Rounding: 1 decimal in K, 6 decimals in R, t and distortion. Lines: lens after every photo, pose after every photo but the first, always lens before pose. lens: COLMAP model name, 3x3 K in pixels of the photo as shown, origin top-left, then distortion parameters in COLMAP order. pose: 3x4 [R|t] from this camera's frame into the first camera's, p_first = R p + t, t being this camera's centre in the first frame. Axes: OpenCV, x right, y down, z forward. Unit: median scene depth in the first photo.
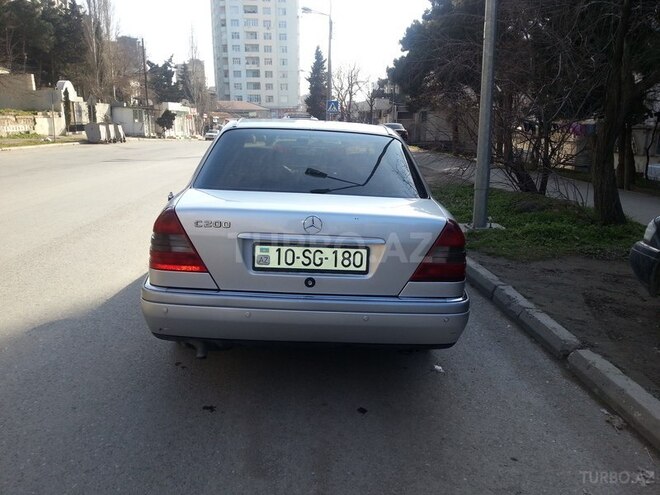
lens RADIAL K [[526.7, 0, 329.4], [0, 526.7, 247.8], [0, 0, 1]] dist [0.003222, 0.016728]
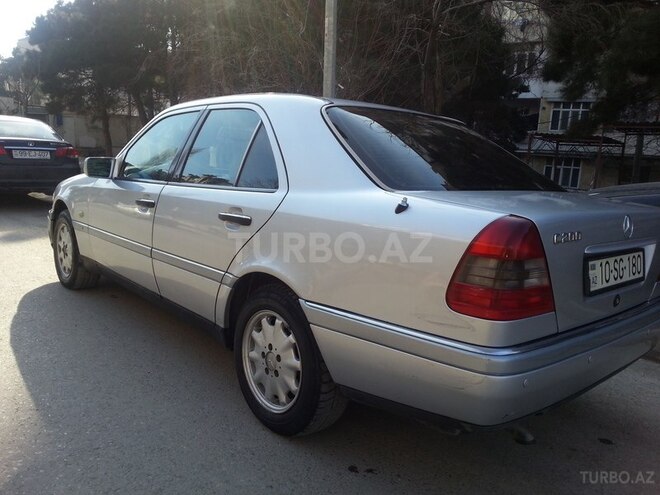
lens RADIAL K [[526.7, 0, 330.6], [0, 526.7, 247.7], [0, 0, 1]] dist [0.003222, 0.016728]
pose [[0.793061, -0.105099, 0.600007, -0.840123], [0.113854, 0.993220, 0.023489, -0.079893], [-0.598407, 0.049685, 0.799650, 0.627590]]
